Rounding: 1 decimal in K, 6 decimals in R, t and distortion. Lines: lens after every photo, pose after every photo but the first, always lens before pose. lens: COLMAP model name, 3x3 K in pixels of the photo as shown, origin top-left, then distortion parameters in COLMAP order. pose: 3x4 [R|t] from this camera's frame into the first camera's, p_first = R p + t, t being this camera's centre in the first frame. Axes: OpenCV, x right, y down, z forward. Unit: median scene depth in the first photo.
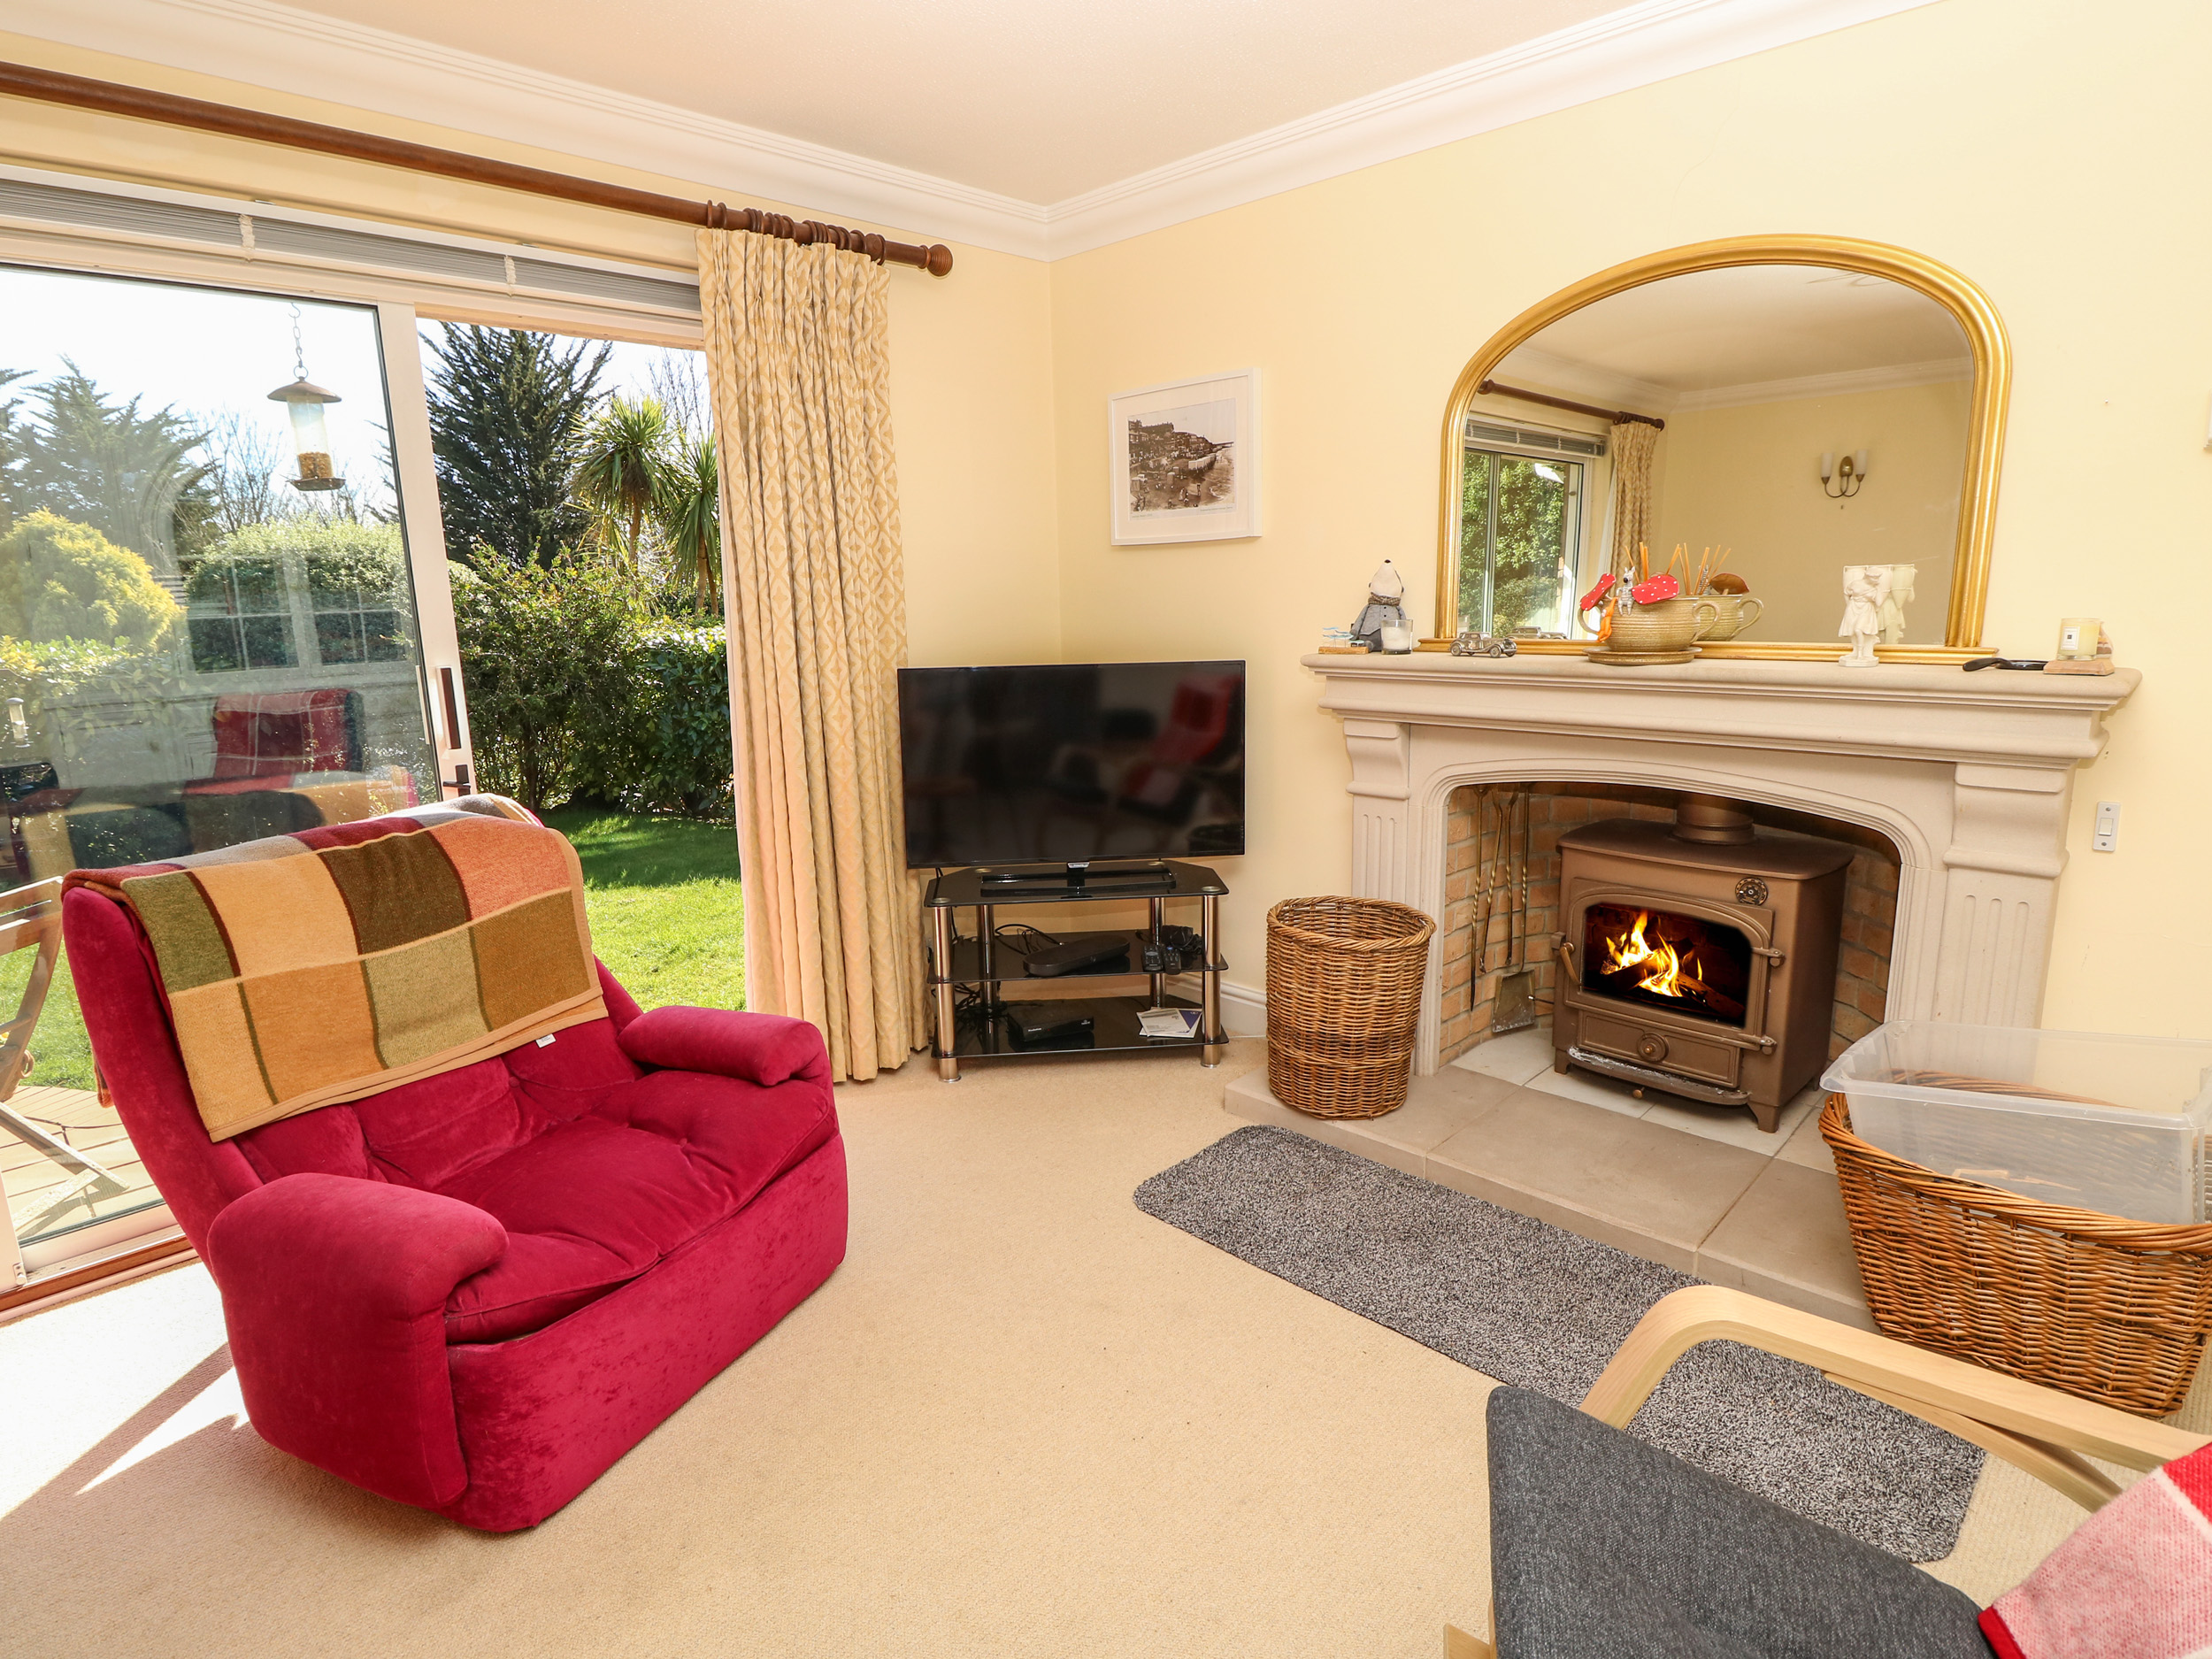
lens RADIAL K [[1172.5, 0, 1105.5], [0, 1172.5, 817.6], [0, 0, 1]] dist [0.002030, -0.015152]
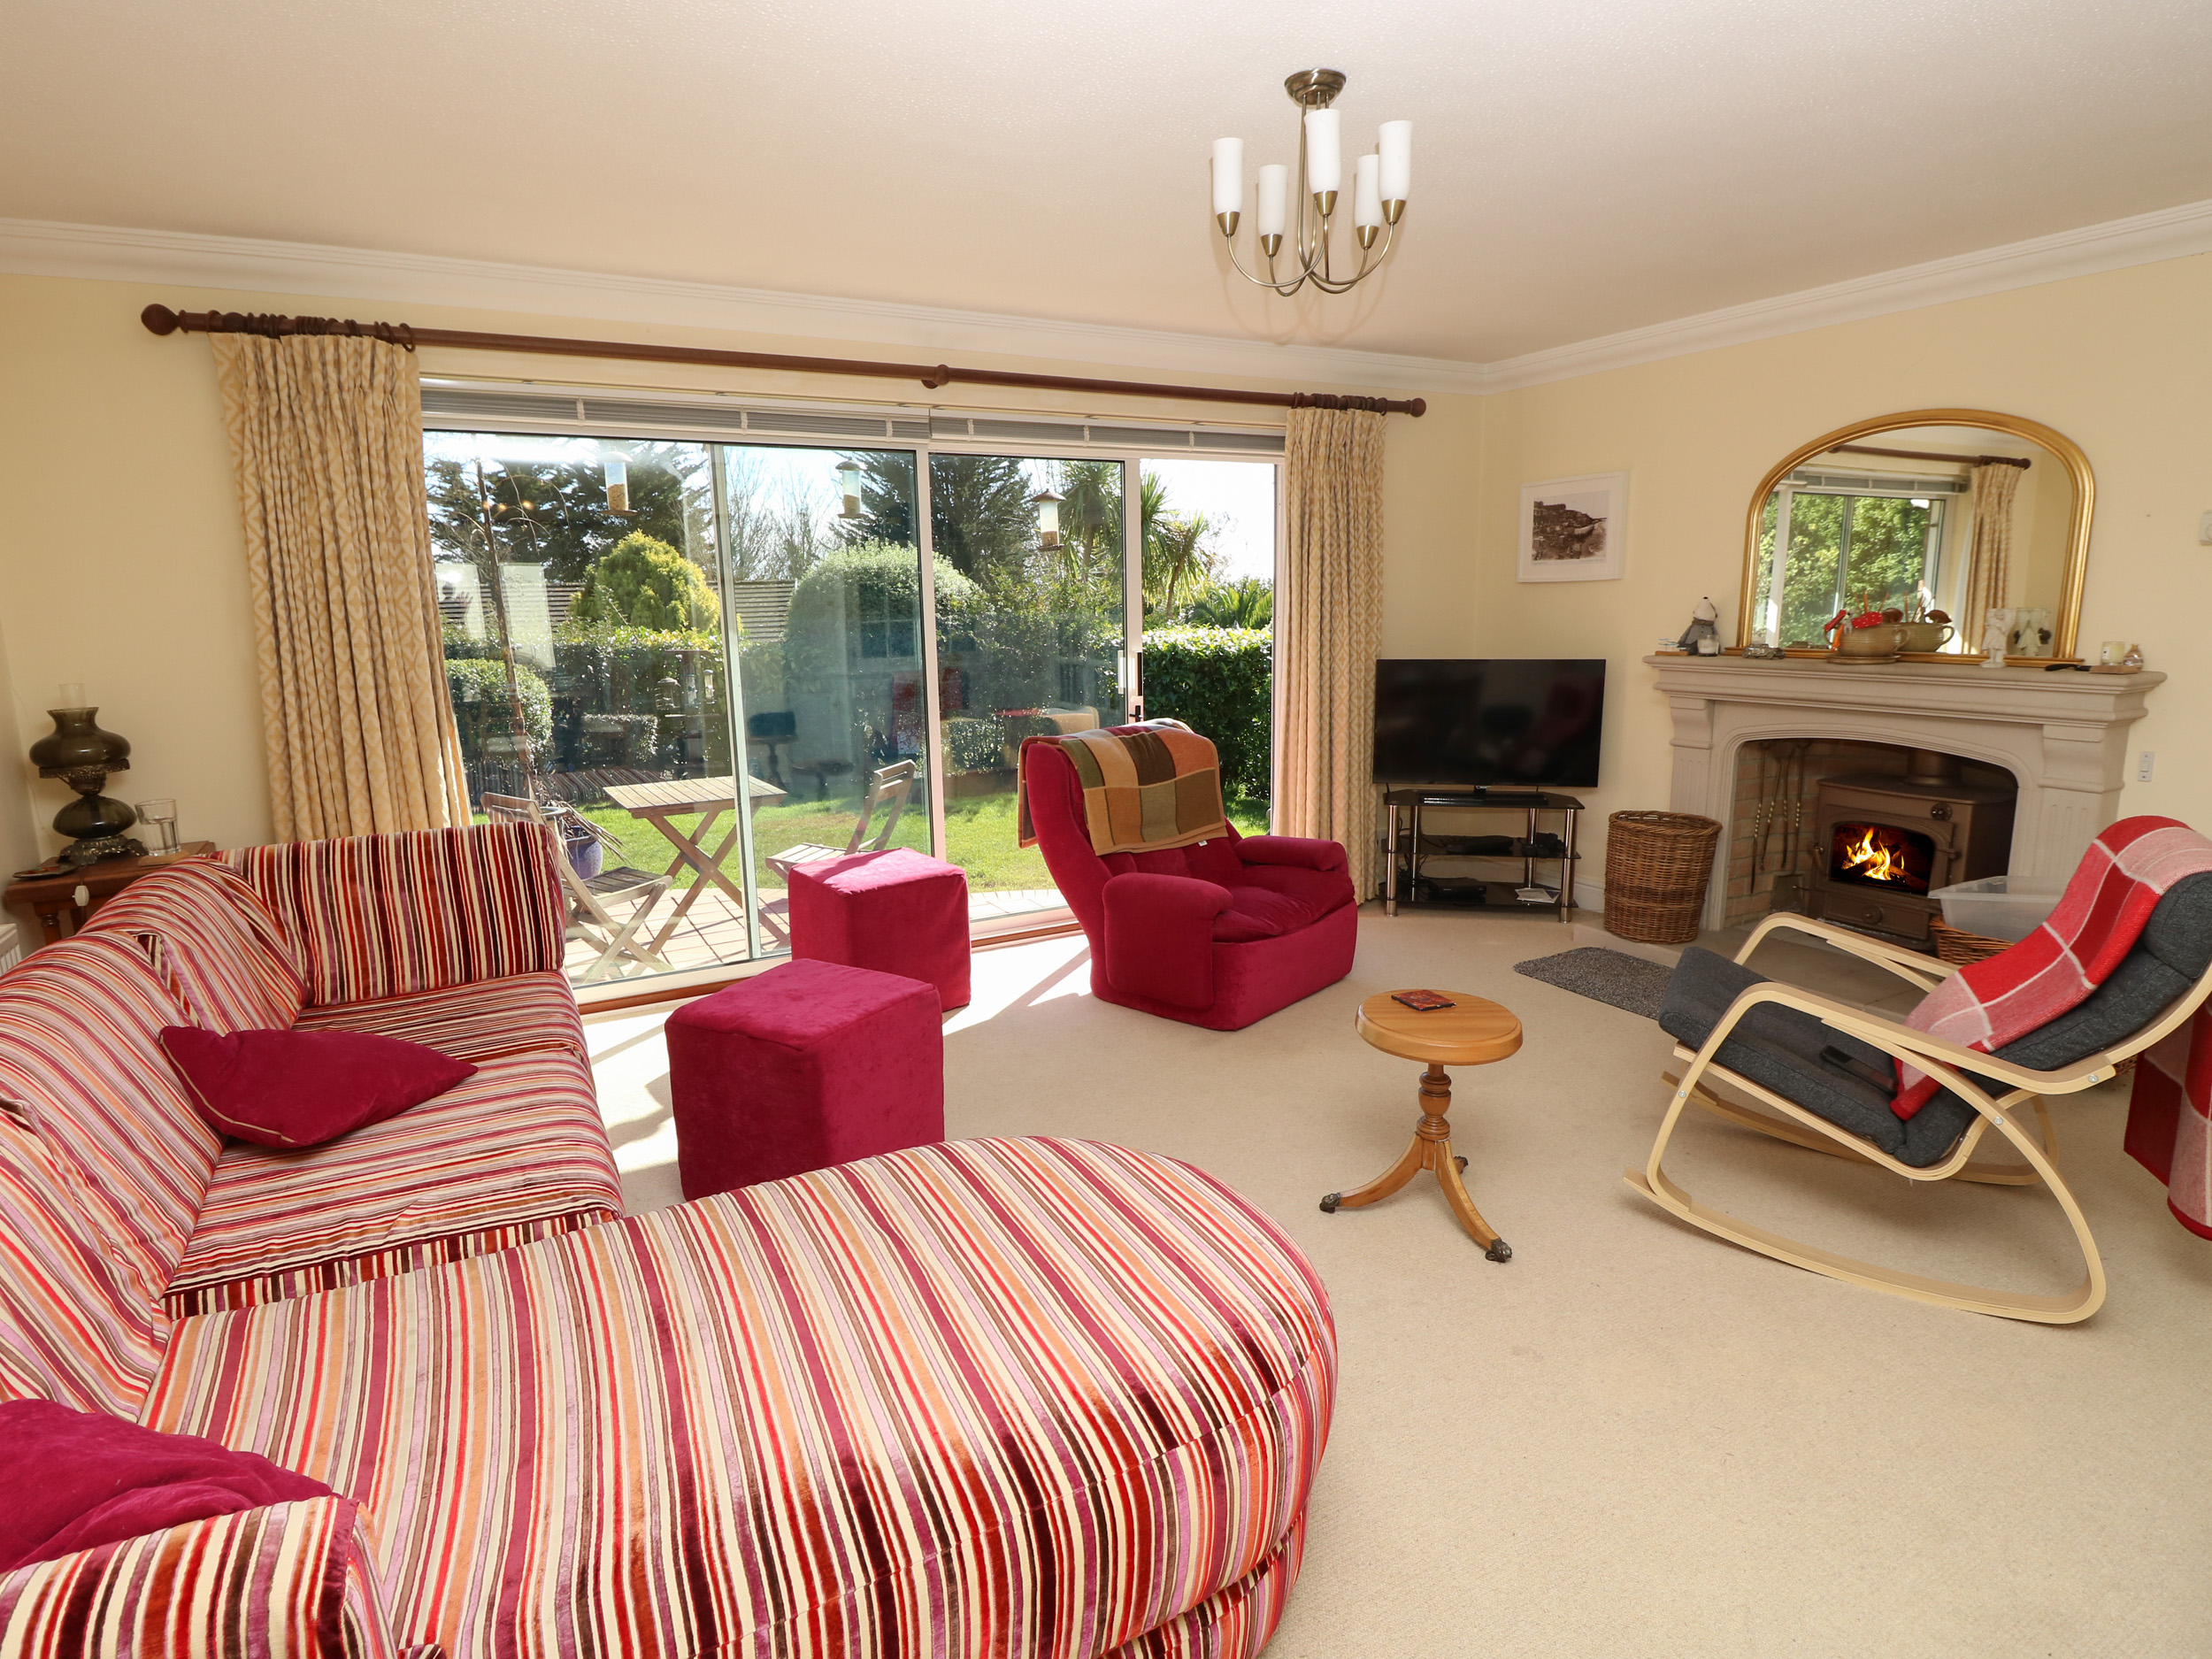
lens RADIAL K [[1172.5, 0, 1105.5], [0, 1172.5, 817.6], [0, 0, 1]] dist [0.002030, -0.015152]
pose [[0.956364, 0.061531, -0.285625, -0.060865], [-0.062770, 0.998016, 0.004824, 0.114259], [0.285355, 0.013315, 0.958329, -0.706498]]
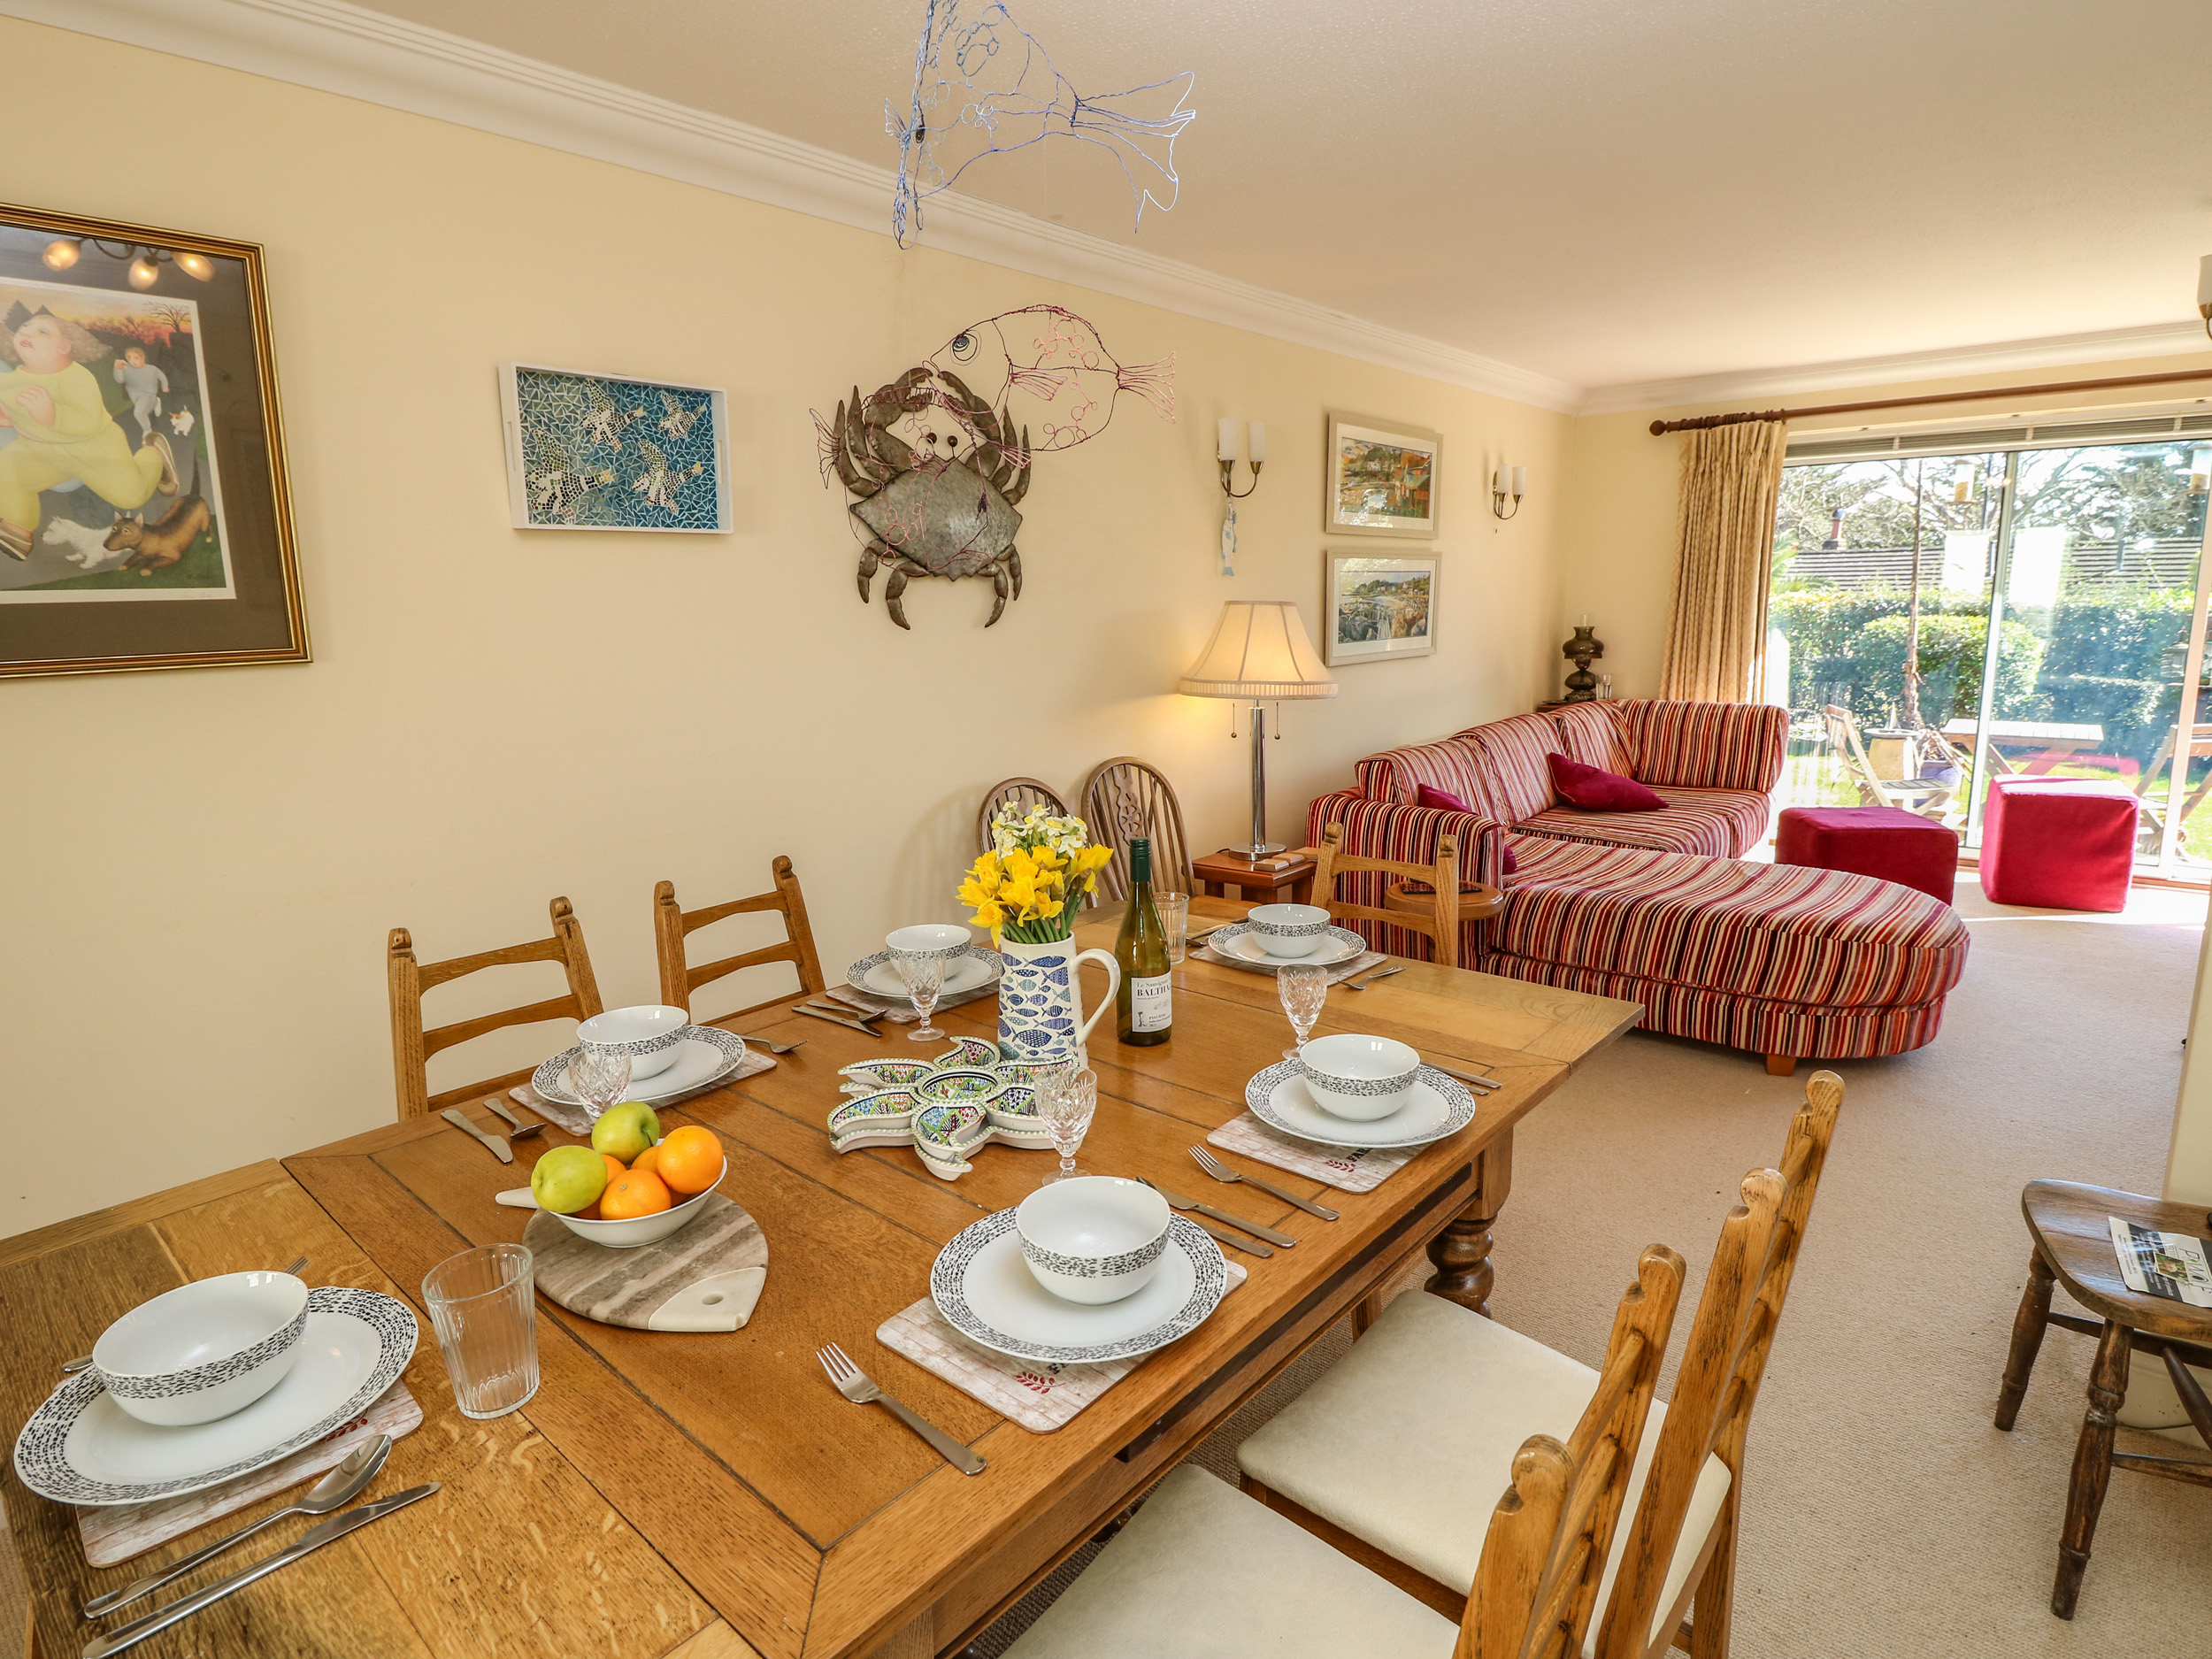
lens RADIAL K [[1193.1, 0, 1106.0], [0, 1193.1, 829.5], [0, 0, 1]] dist [0.000636, -0.000411]
pose [[0.069554, 0.219585, -0.973111, 0.911912], [-0.174300, 0.963143, 0.204878, 0.143629], [0.982233, 0.155363, 0.105265, -1.014128]]
